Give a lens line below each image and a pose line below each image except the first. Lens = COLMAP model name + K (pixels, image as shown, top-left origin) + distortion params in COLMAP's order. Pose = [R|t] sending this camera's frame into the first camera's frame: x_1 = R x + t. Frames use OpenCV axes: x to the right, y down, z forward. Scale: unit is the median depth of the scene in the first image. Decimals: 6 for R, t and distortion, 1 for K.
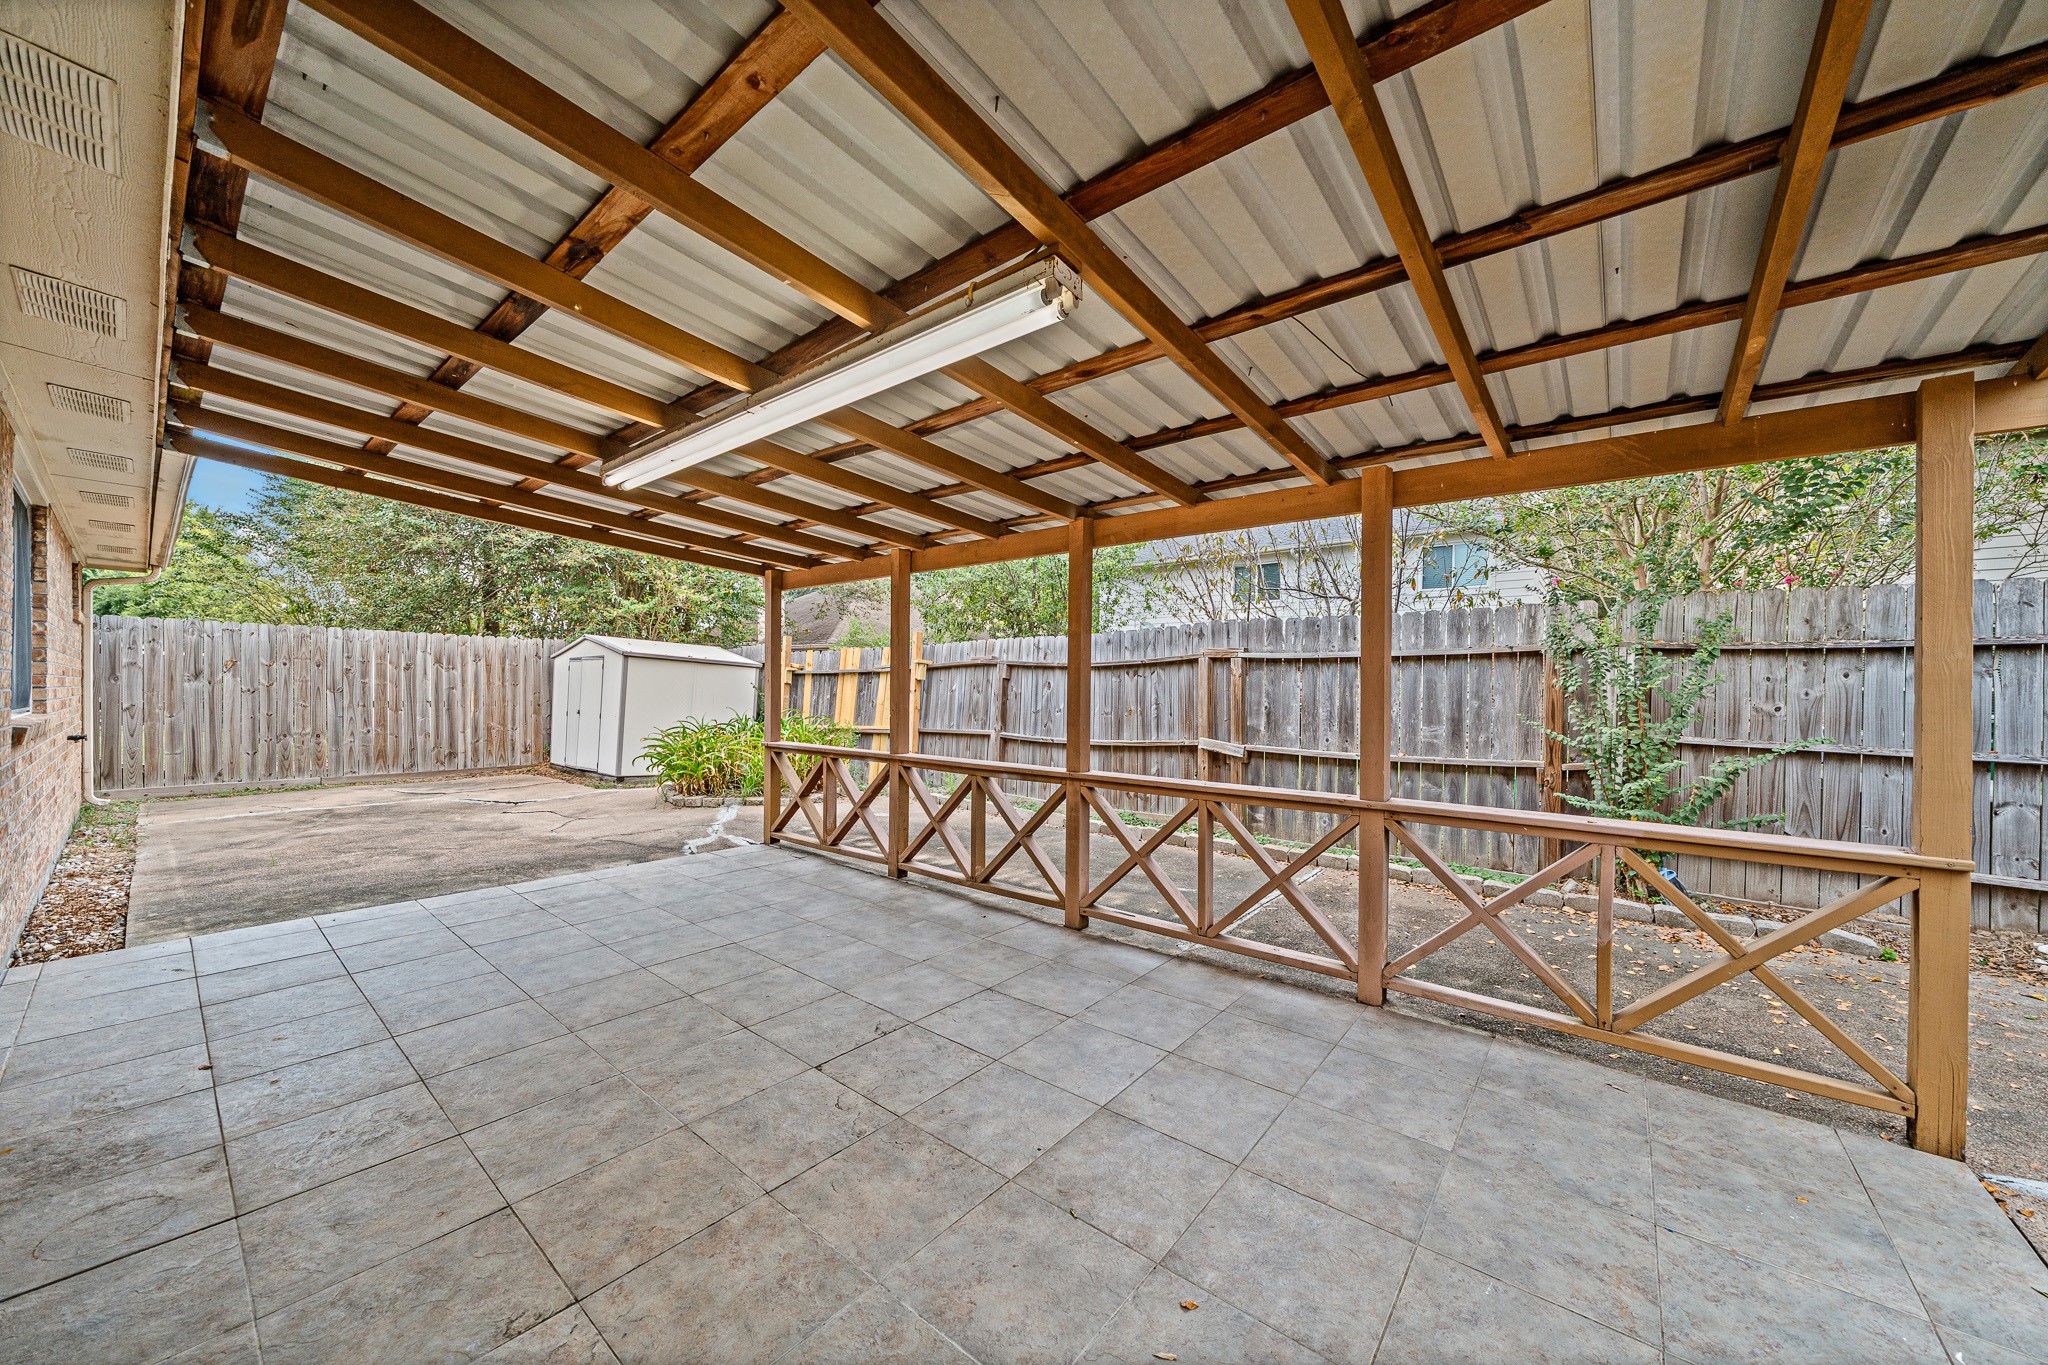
lens RADIAL K [[763.2, 0, 1016.0], [0, 763.2, 682.0], [0, 0, 1]] dist [0.000329, -0.001002]
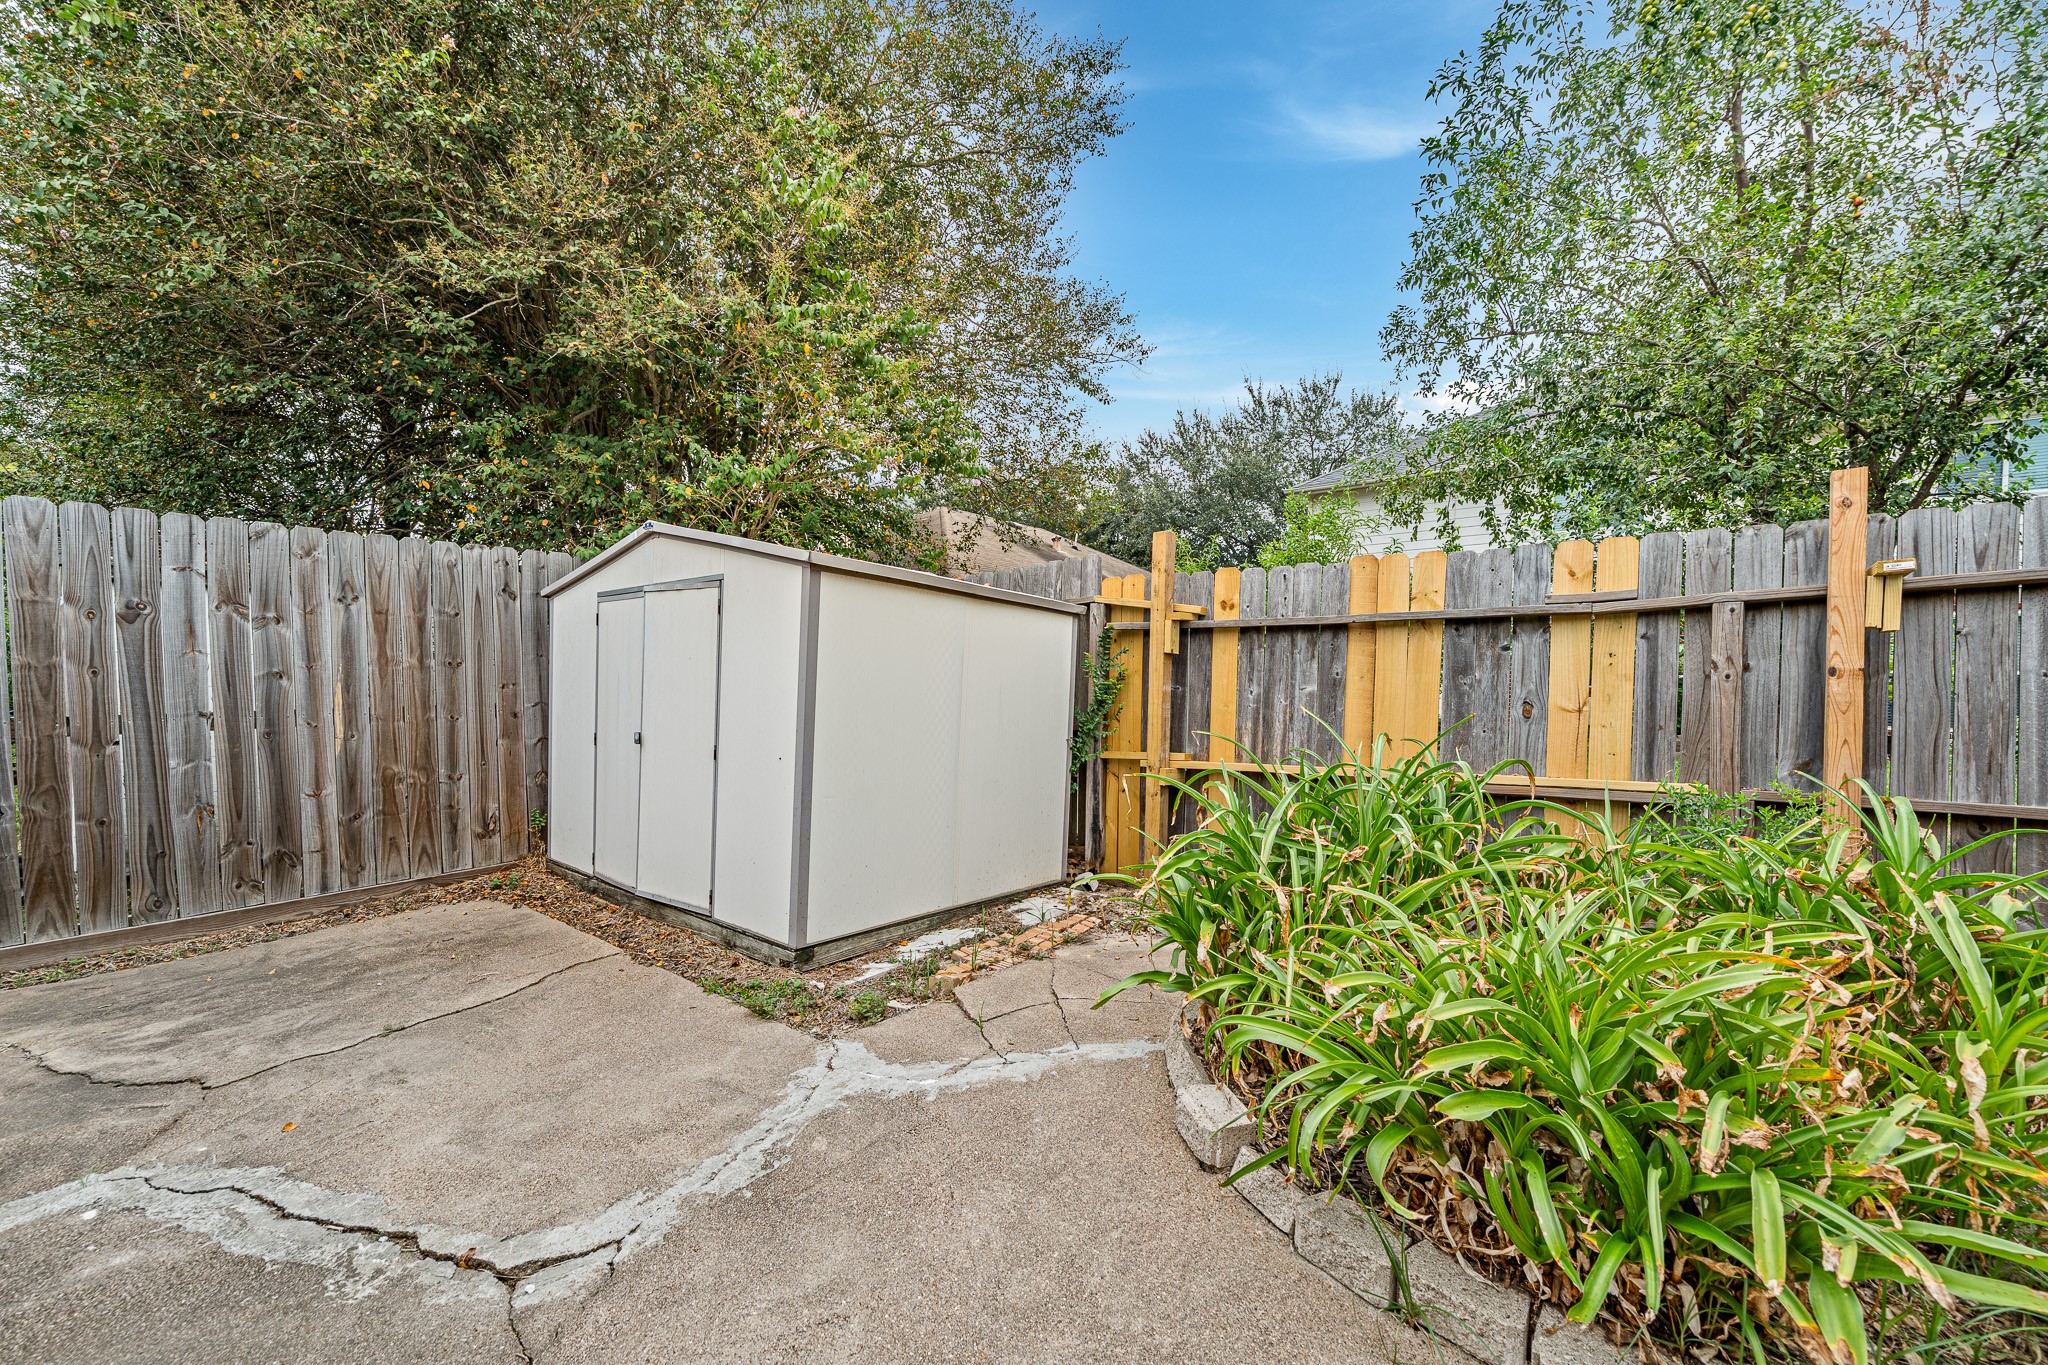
lens RADIAL K [[805.3, 0, 1006.0], [0, 805.3, 684.3], [0, 0, 1]] dist [-0.003065, -0.000297]
pose [[0.999415, -0.011077, 0.032372, -0.402866], [0.010091, 0.999486, 0.030443, 0.004262], [-0.032692, -0.030099, 0.999012, 0.602688]]
